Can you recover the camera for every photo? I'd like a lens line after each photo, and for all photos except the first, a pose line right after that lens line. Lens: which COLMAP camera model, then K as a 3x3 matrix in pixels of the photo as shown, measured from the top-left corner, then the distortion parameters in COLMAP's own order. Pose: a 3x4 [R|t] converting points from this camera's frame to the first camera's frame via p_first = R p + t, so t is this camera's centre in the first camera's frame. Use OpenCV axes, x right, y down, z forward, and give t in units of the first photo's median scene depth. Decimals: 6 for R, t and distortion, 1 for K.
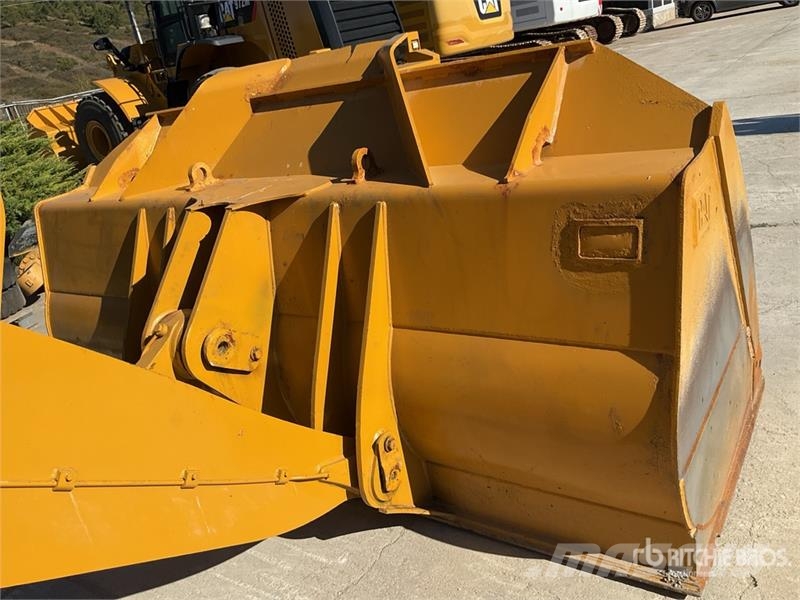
lens RADIAL K [[656.8, 0, 396.9], [0, 656.8, 304.0], [0, 0, 1]] dist [0.068960, -0.123186]
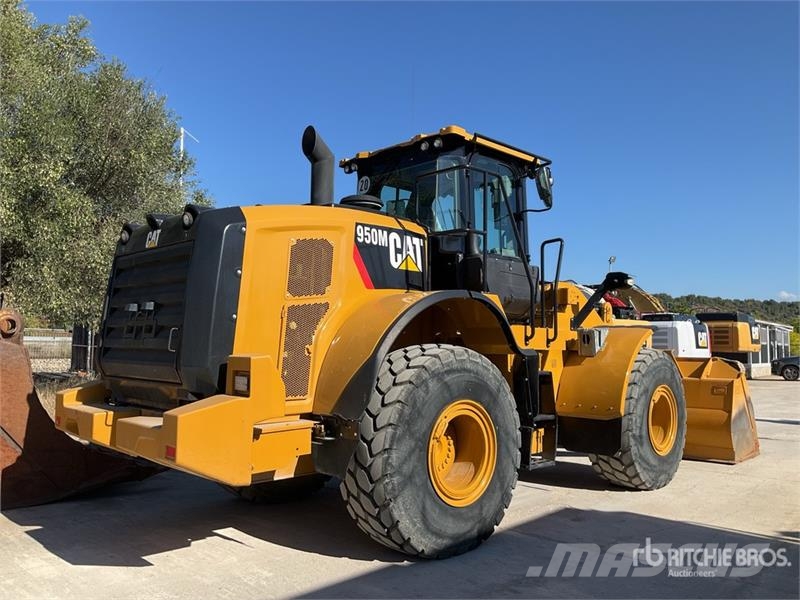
lens RADIAL K [[656.8, 0, 396.9], [0, 656.8, 304.0], [0, 0, 1]] dist [0.068960, -0.123186]
pose [[0.967731, 0.190206, -0.165280, -0.095863], [-0.241385, 0.887980, -0.391438, 0.131308], [0.072312, 0.418703, 0.905239, -0.285208]]
